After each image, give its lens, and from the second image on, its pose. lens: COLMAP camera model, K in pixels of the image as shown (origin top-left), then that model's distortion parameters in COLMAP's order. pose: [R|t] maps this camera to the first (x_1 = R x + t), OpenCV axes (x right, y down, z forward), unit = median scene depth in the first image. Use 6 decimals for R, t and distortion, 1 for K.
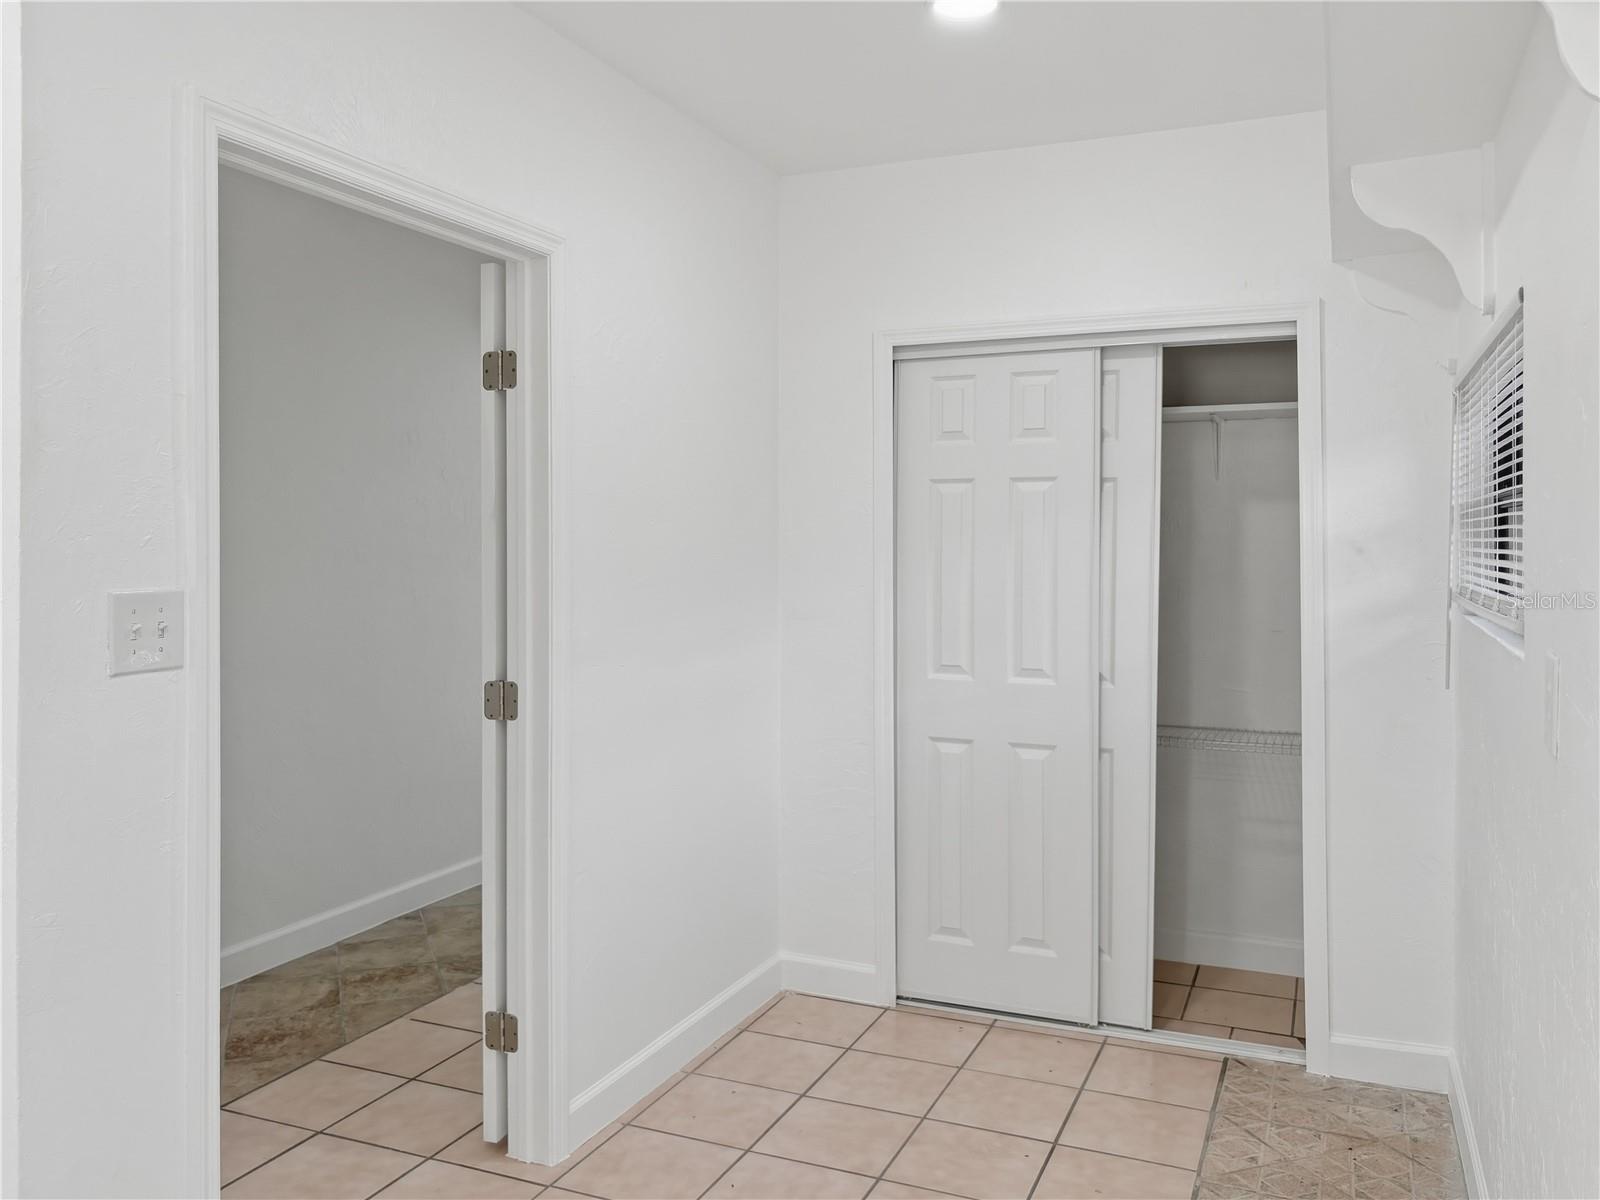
lens RADIAL K [[1258.3, 0, 799.0], [0, 1258.3, 557.7], [0, 0, 1]] dist [0.055145, 0.004554]
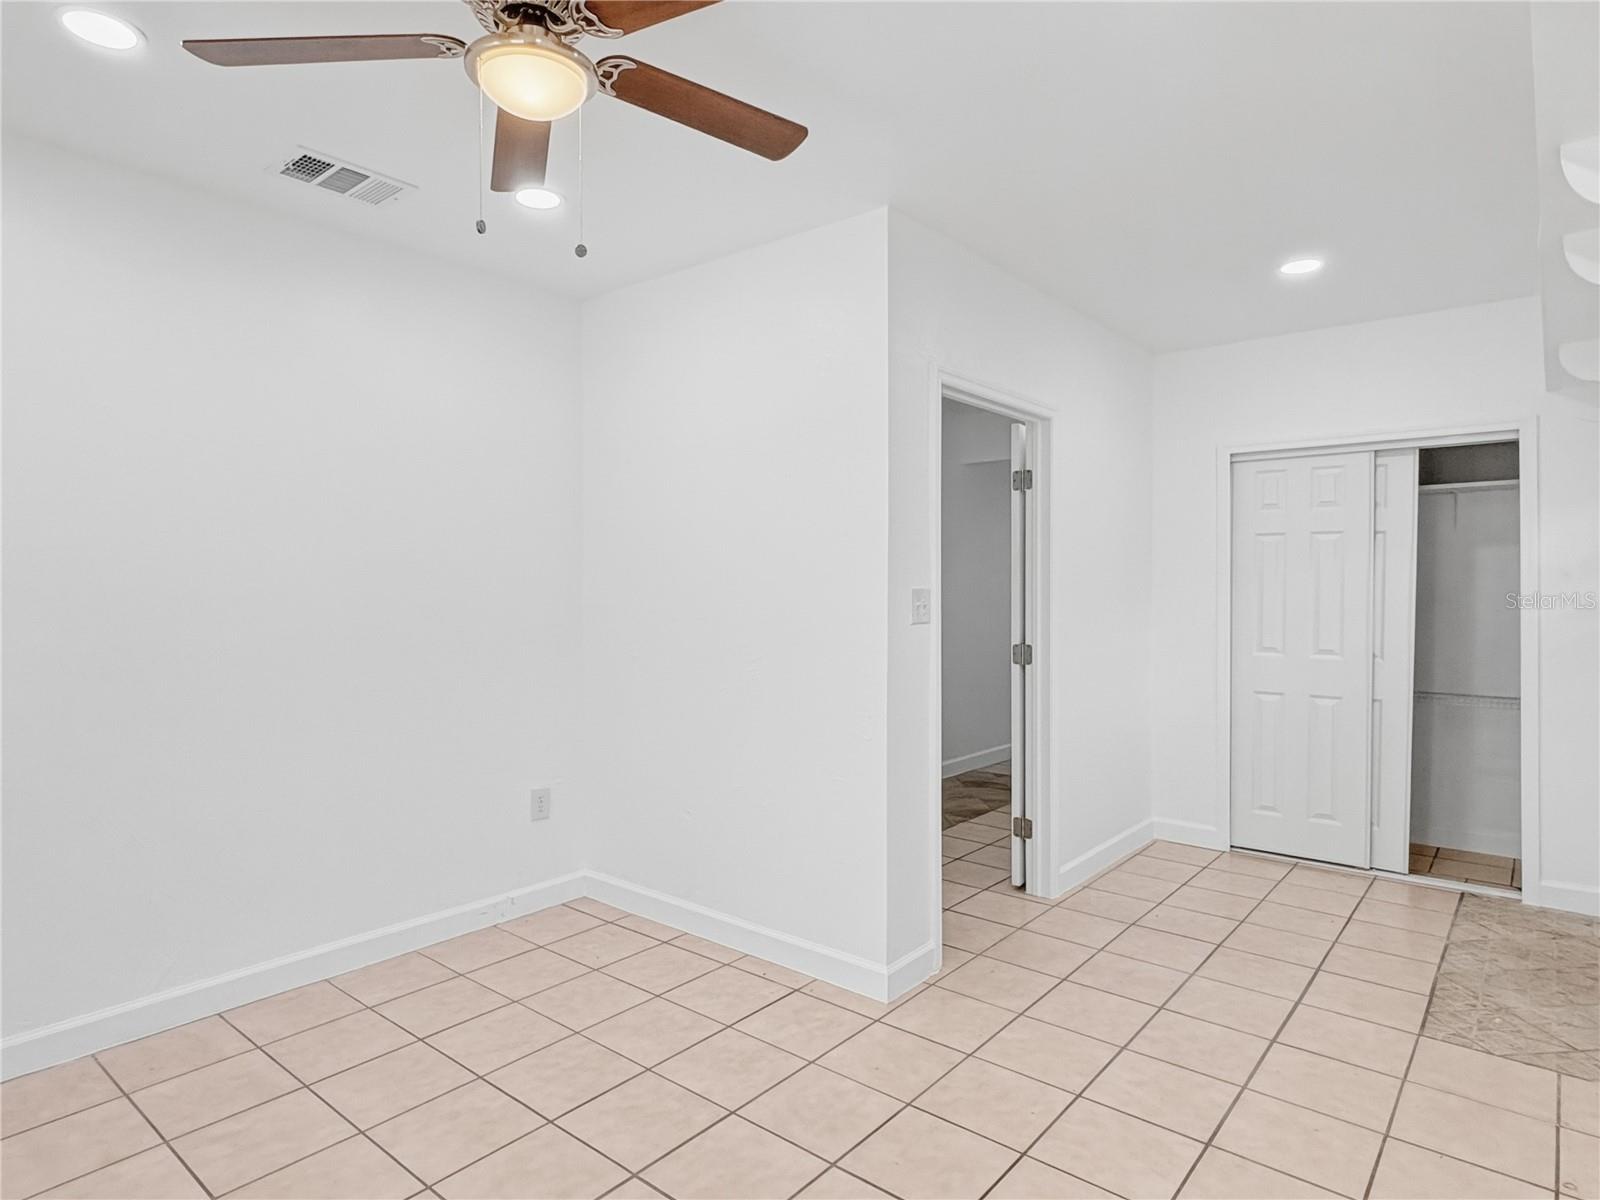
lens RADIAL K [[911.0, 0, 800.0], [0, 911.0, 600.0], [0, 0, 1]] dist [-0.002384, 0.013062]
pose [[0.960114, 0.002616, -0.279597, -0.140256], [-0.002067, 0.999995, 0.002258, 0.023737], [0.279602, -0.001590, 0.960115, -0.324049]]
